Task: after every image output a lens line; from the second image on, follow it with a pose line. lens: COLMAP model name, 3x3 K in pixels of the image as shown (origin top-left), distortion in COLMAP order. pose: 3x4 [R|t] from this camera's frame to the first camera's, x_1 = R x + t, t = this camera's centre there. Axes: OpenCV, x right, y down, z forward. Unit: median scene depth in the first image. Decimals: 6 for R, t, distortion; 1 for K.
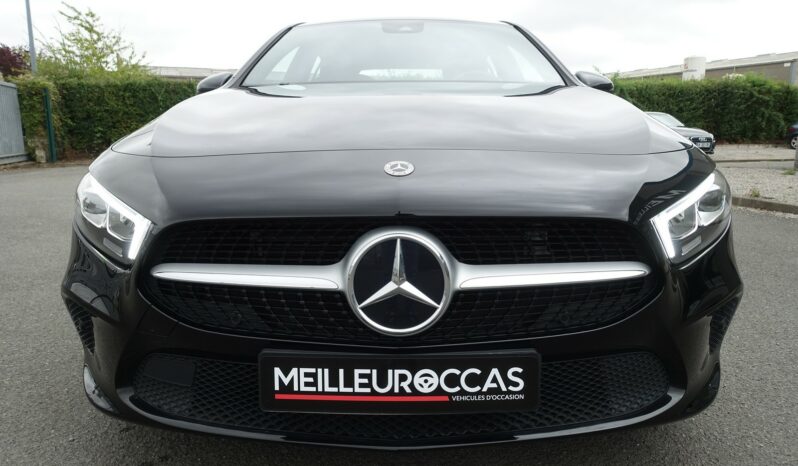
lens RADIAL K [[539.4, 0, 399.0], [0, 539.4, 233.0], [0, 0, 1]] dist [-0.006986, 0.000519]
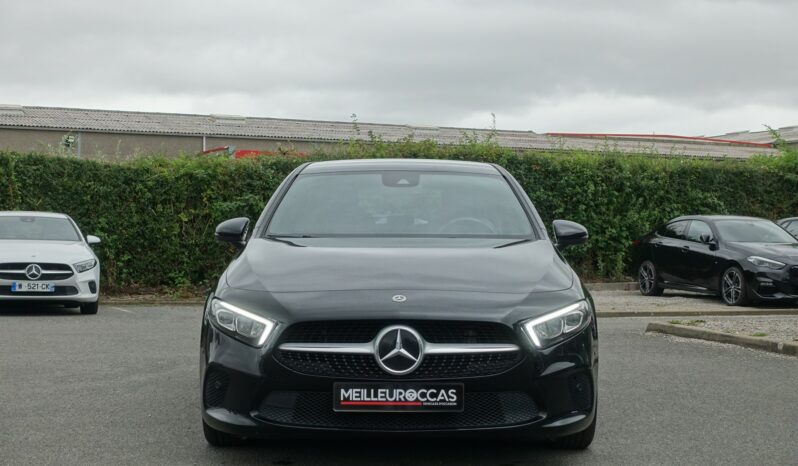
lens RADIAL K [[1190.4, 0, 399.0], [0, 1190.4, 233.0], [0, 0, 1]] dist [-0.029264, -0.106179]
pose [[0.999886, 0.011470, 0.009820, -0.053313], [-0.009291, 0.980020, -0.198682, 0.584102], [-0.011903, 0.198568, 0.980015, -3.818870]]
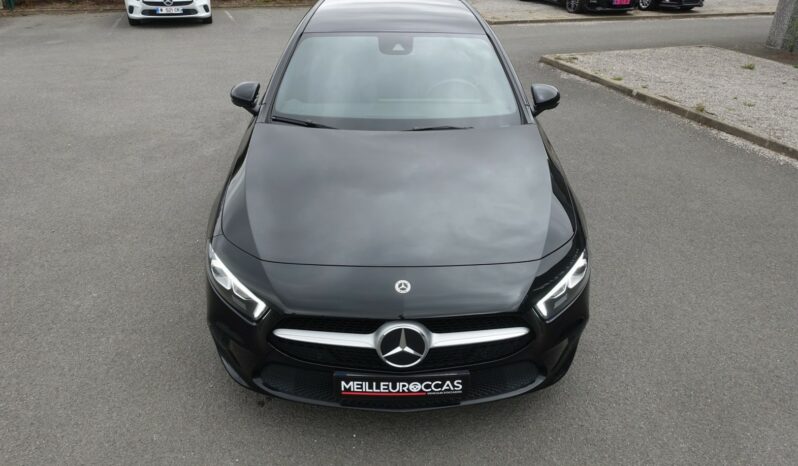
lens RADIAL K [[539.4, 0, 399.0], [0, 539.4, 233.0], [0, 0, 1]] dist [-0.006986, 0.000519]
pose [[0.999248, -0.001013, 0.038759, -0.091540], [-0.010448, 0.955650, 0.294321, -0.901316], [-0.037338, -0.294504, 0.954920, -0.808603]]
